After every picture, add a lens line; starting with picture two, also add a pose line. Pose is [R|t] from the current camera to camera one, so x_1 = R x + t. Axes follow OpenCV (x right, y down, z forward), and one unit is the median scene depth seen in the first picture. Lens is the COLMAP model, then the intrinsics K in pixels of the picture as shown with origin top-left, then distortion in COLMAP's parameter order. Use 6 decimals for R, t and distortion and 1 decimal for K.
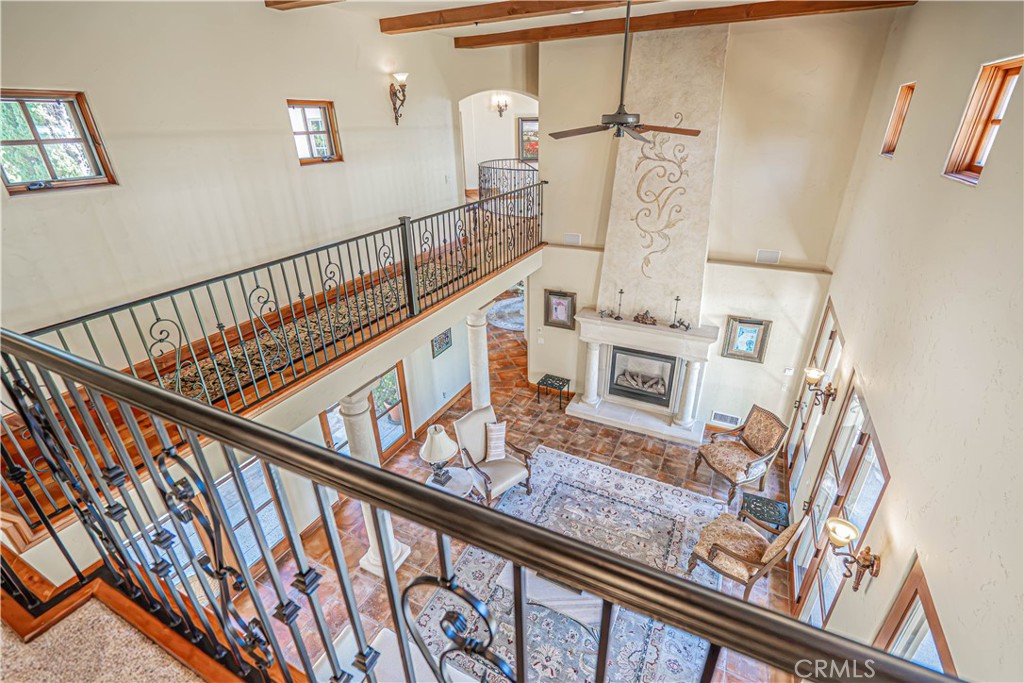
lens RADIAL K [[461.1, 0, 513.5], [0, 461.1, 341.2], [0, 0, 1]] dist [-0.006758, 0.003747]
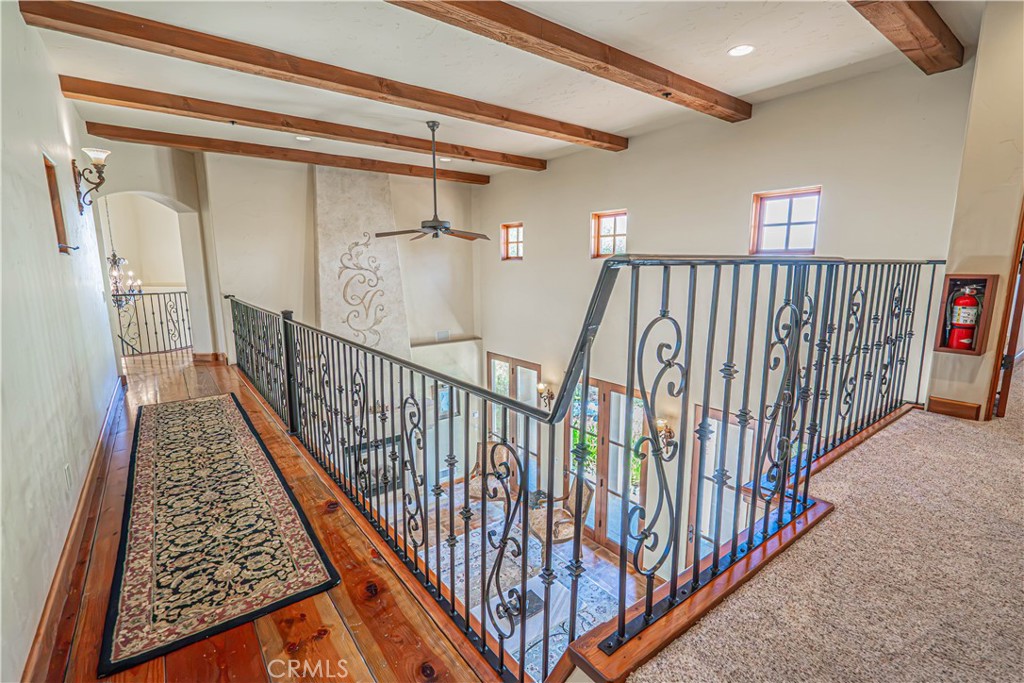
lens RADIAL K [[461.1, 0, 516.3], [0, 461.1, 342.3], [0, 0, 1]] dist [-0.006758, 0.003747]
pose [[0.439865, -0.131403, 0.888399, -0.607640], [0.377878, 0.924485, -0.050355, -0.017188], [-0.814694, 0.357856, 0.456303, 0.233835]]
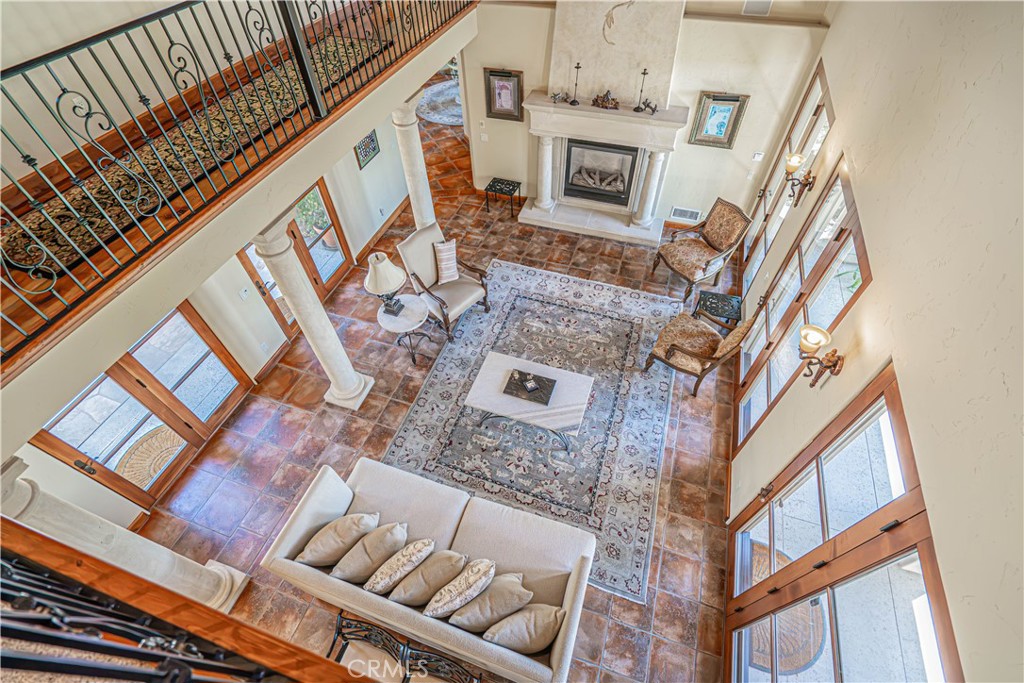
lens RADIAL K [[461.1, 0, 513.0], [0, 461.1, 344.0], [0, 0, 1]] dist [-0.006758, 0.003747]
pose [[0.990610, -0.107961, 0.083884, -0.002277], [0.063171, 0.905562, 0.419484, -0.012851], [-0.121251, -0.410246, 0.903878, 0.089246]]
